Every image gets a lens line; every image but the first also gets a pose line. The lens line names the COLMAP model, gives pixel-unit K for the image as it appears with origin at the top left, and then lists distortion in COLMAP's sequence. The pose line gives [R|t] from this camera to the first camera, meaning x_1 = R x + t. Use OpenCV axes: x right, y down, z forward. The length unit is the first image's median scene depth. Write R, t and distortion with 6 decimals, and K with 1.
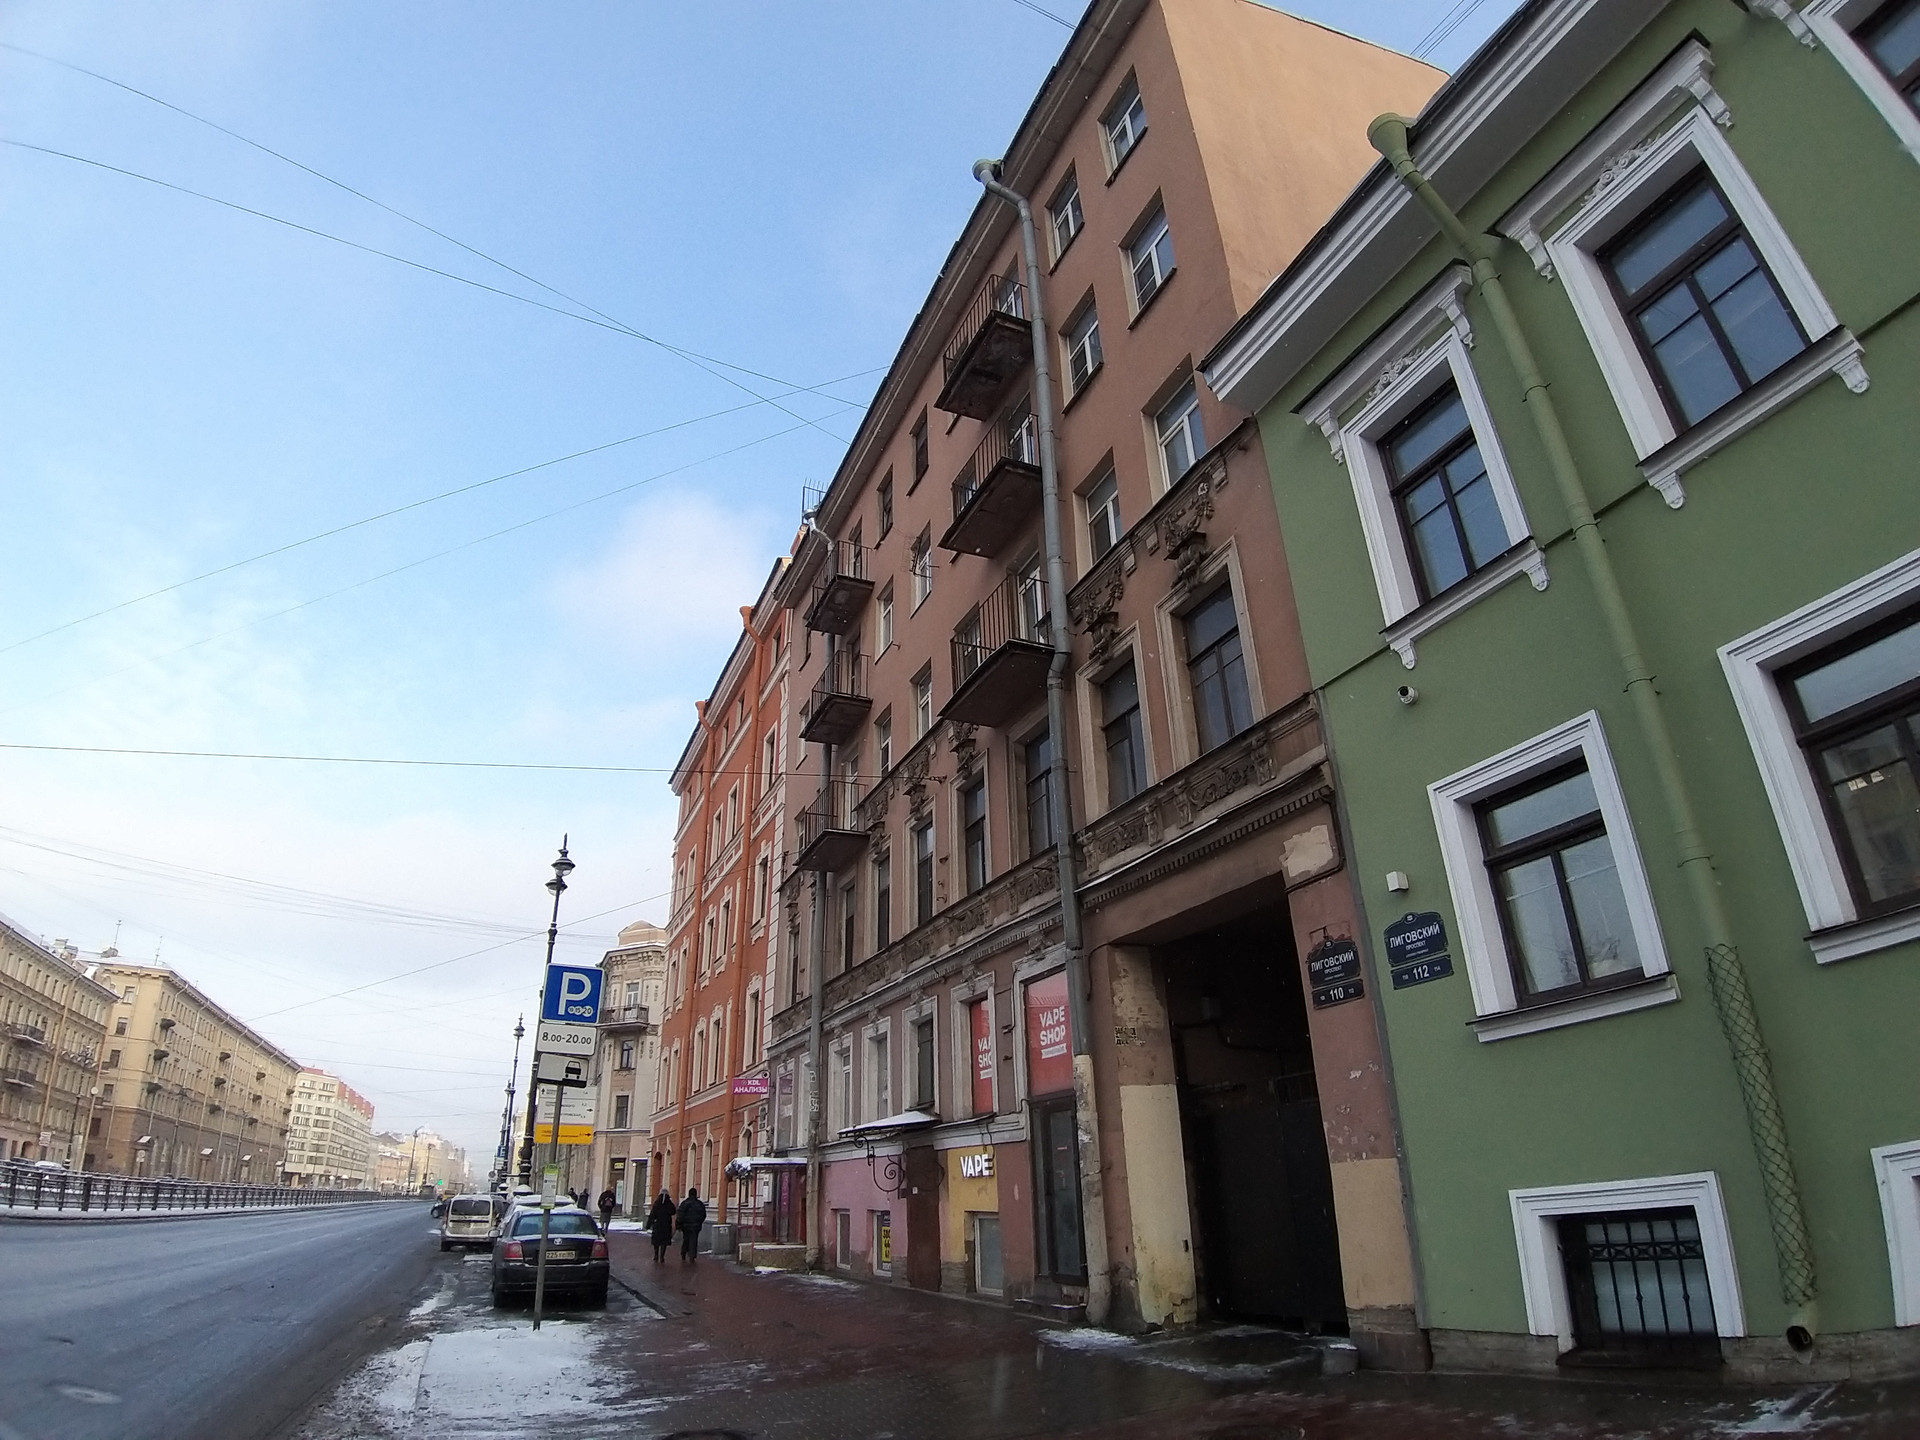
lens RADIAL K [[972.3, 0, 968.5], [0, 972.3, 762.4], [0, 0, 1]] dist [-0.095057, -0.002464]
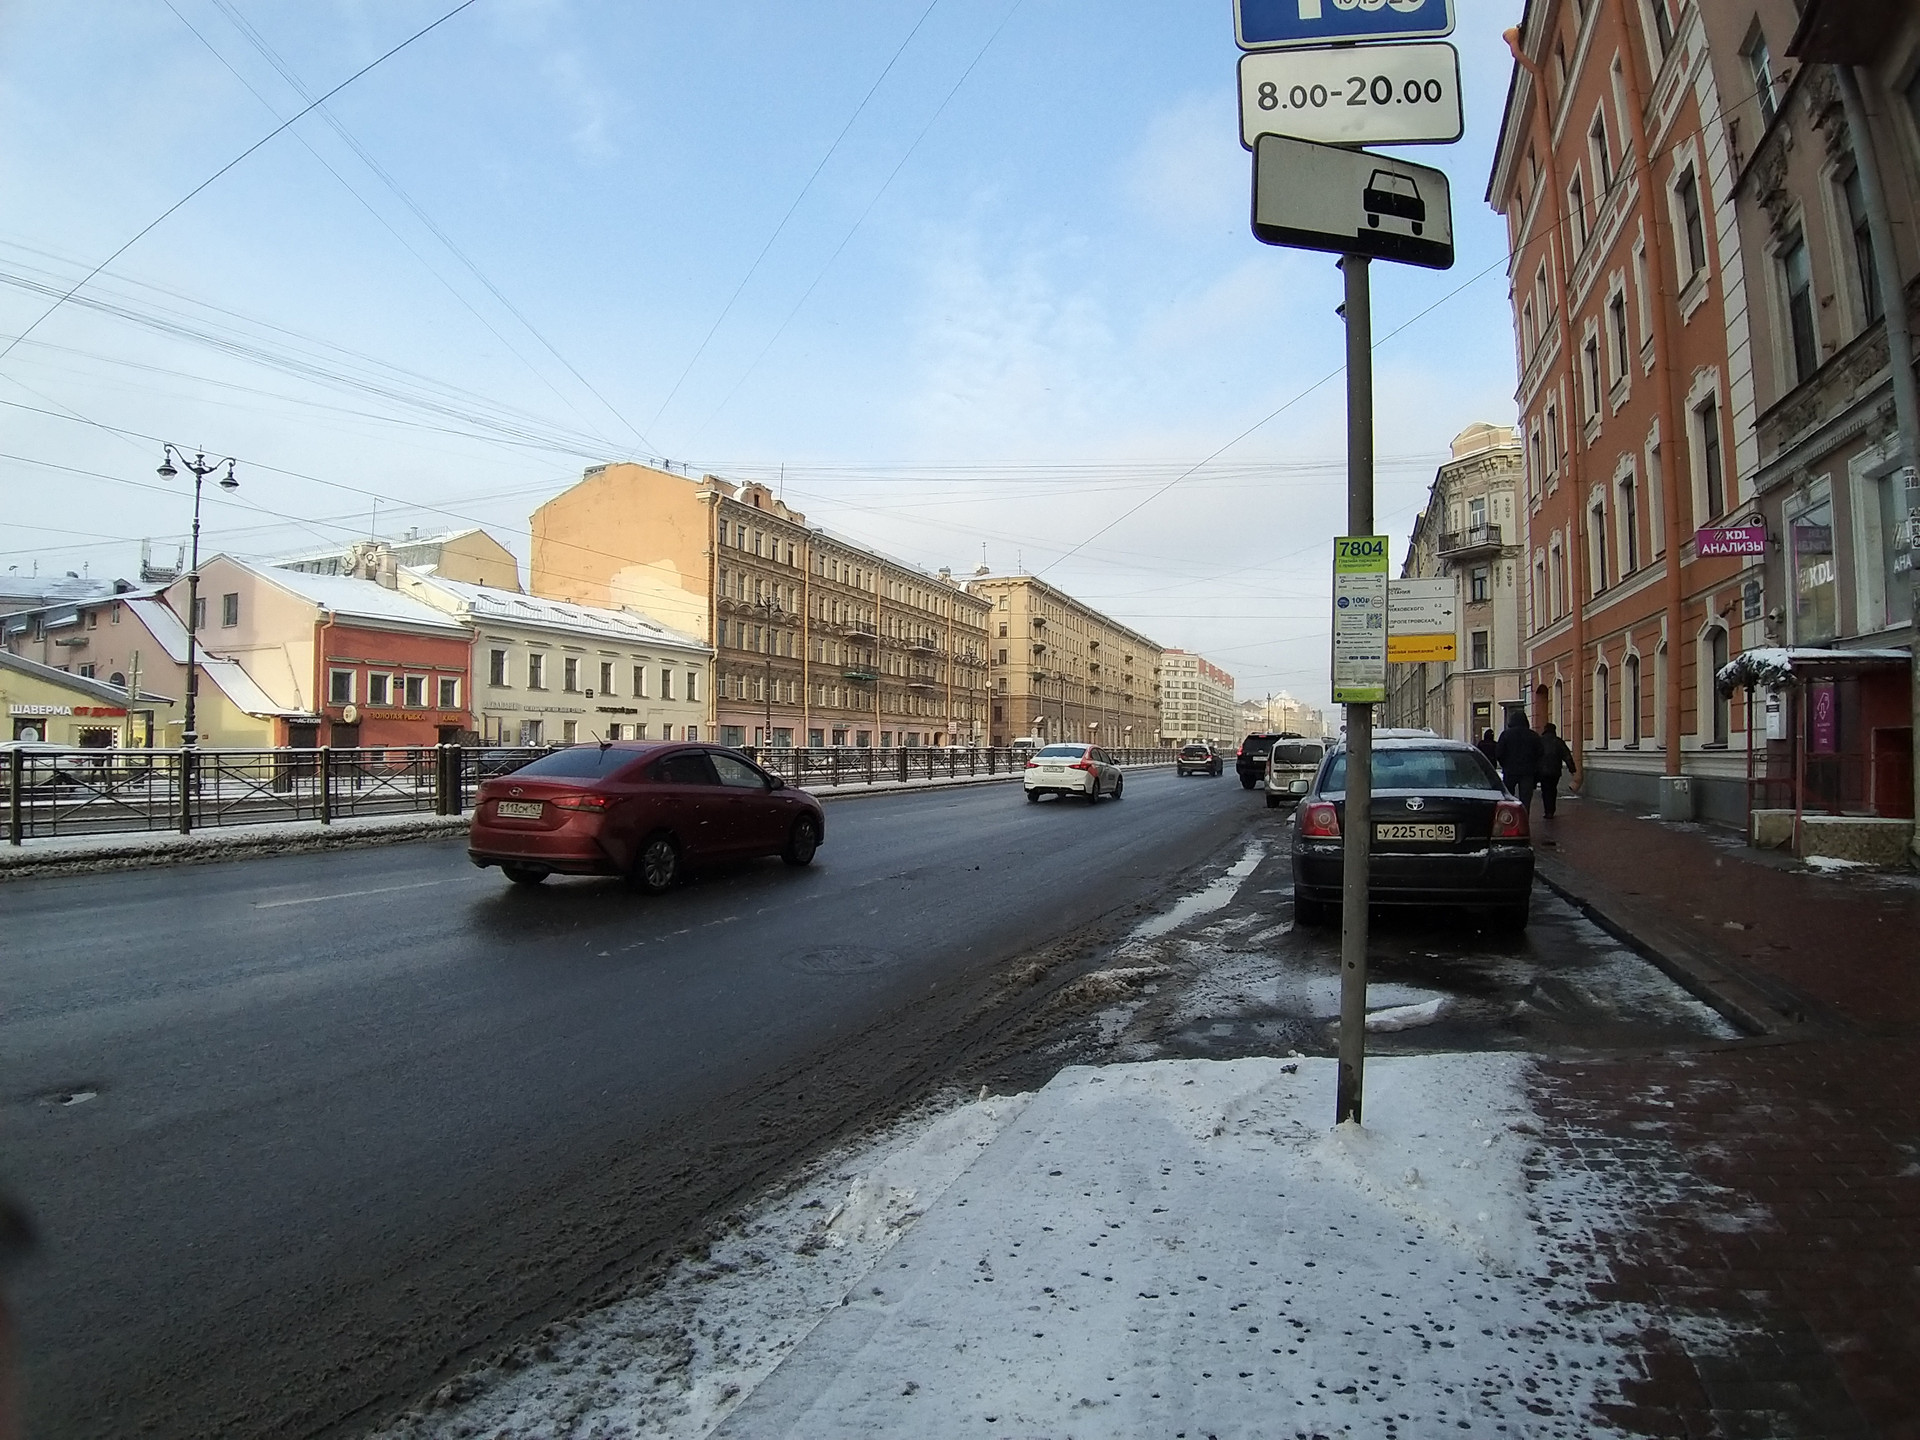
lens RADIAL K [[972.3, 0, 968.5], [0, 972.3, 762.4], [0, 0, 1]] dist [-0.095057, -0.002464]
pose [[0.682965, 0.032399, -0.729732, -0.056617], [0.285414, 0.907760, 0.307425, 0.065596], [0.672382, -0.418237, 0.610721, 0.129300]]
